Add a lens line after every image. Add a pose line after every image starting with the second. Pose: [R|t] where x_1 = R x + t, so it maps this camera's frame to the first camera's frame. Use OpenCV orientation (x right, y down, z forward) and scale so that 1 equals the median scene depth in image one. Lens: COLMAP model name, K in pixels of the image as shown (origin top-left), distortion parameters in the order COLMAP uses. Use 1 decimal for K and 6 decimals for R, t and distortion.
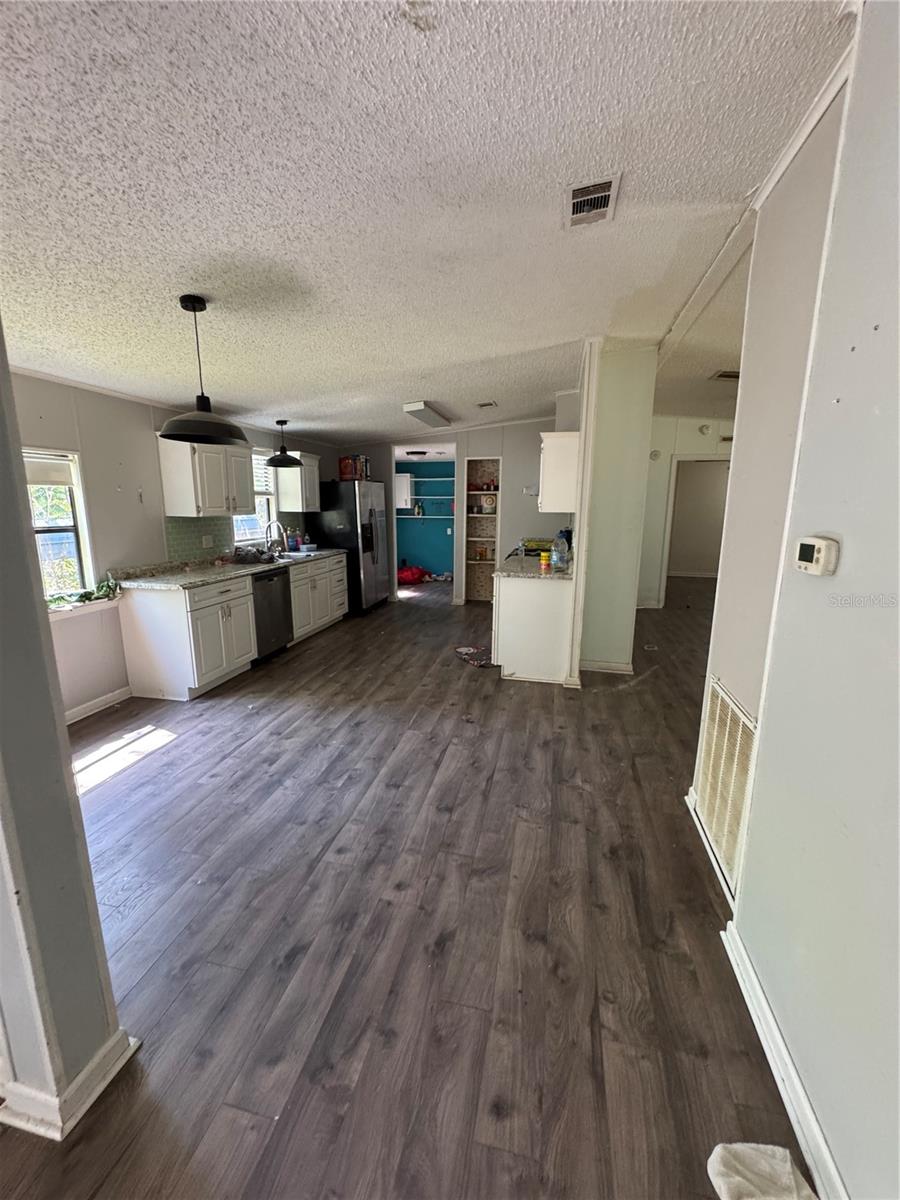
lens RADIAL K [[471.6, 0, 450.0], [0, 471.6, 600.0], [0, 0, 1]] dist [-0.000378, 0.000156]
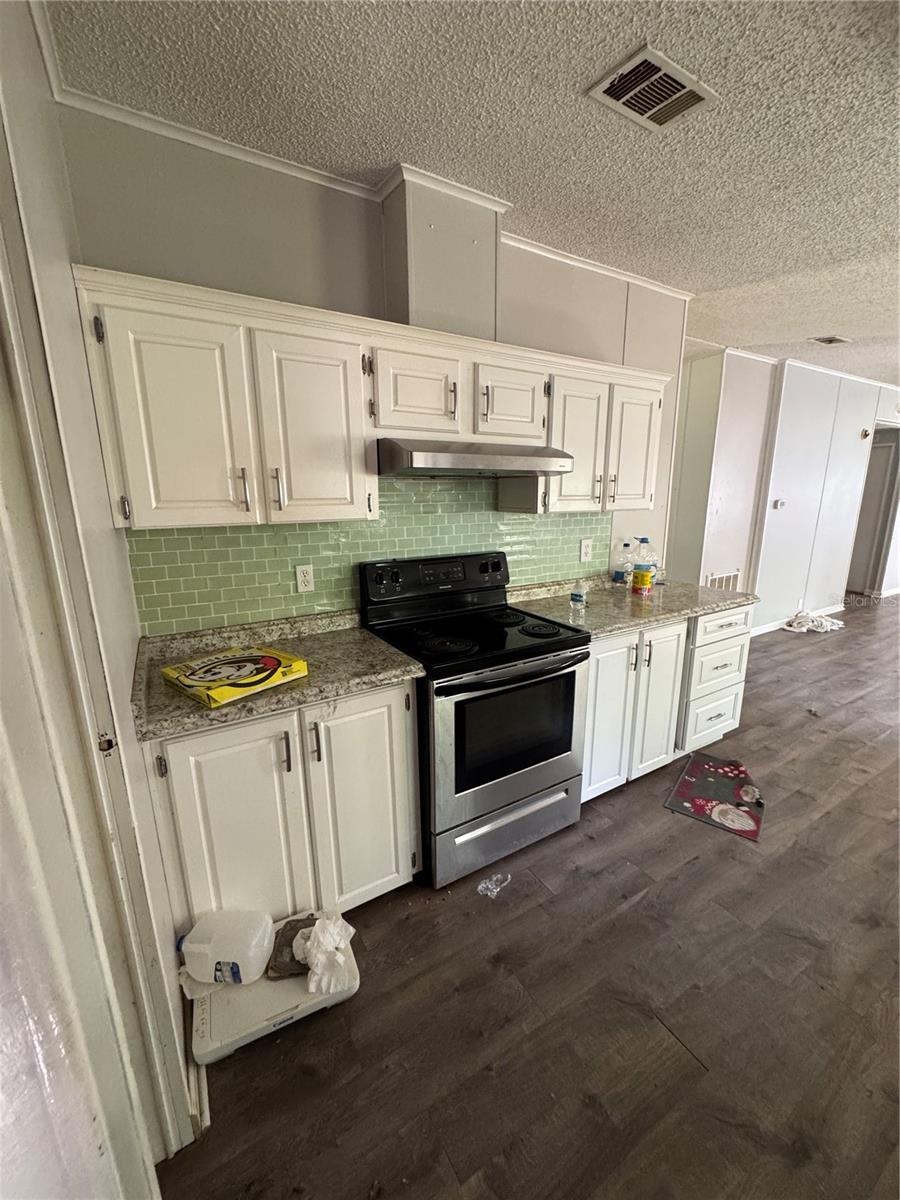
lens RADIAL K [[477.8, 0, 450.0], [0, 477.8, 600.0], [0, 0, 1]] dist [0.001128, 0.000042]
pose [[-0.691866, -0.156014, 0.704969, -0.137375], [0.150457, 0.923790, 0.352101, -0.555254], [-0.706176, 0.349674, -0.615665, 2.664371]]
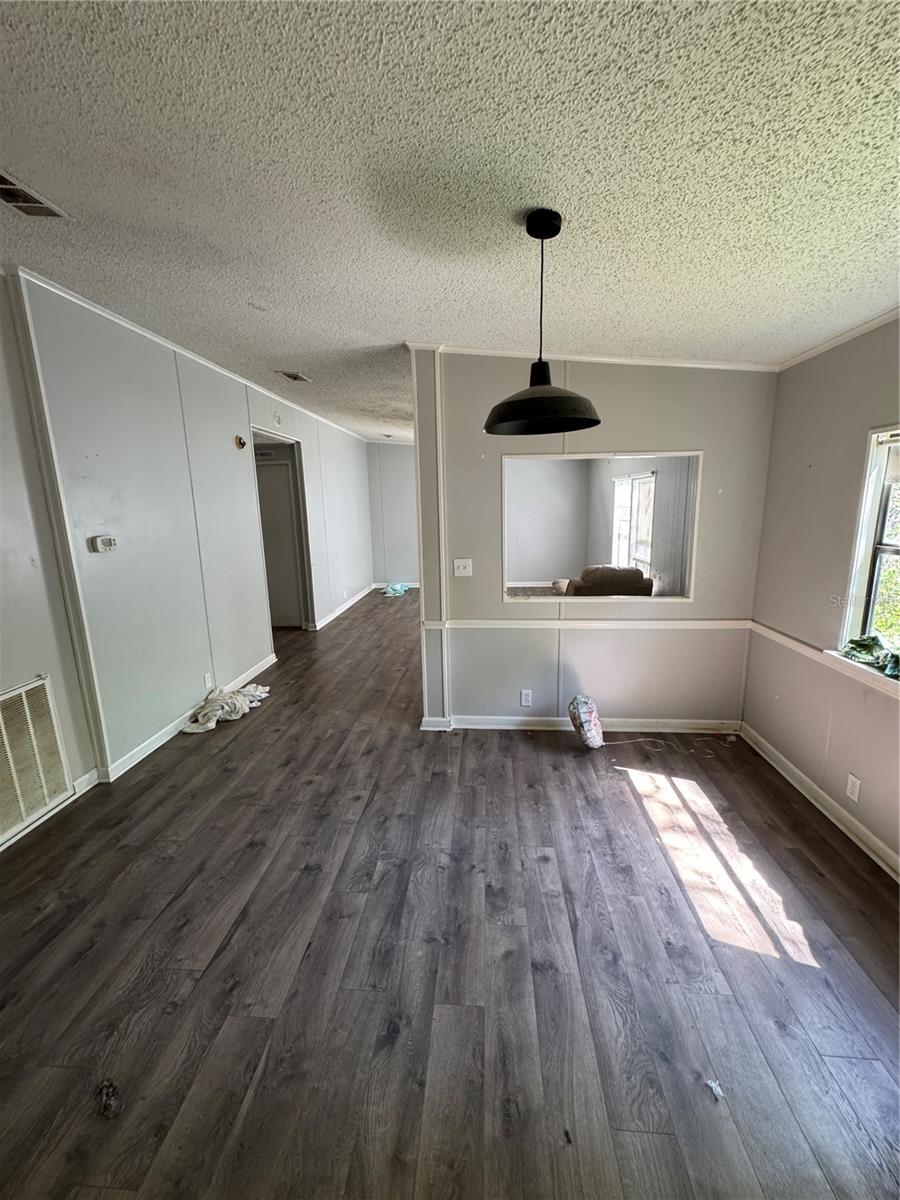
lens RADIAL K [[471.6, 0, 450.0], [0, 471.6, 600.0], [0, 0, 1]] dist [-0.000378, 0.000156]
pose [[-0.989409, 0.045031, -0.137993, -0.261798], [-0.011868, 0.922382, 0.386096, -0.345539], [0.144668, 0.383645, -0.912079, 1.583378]]
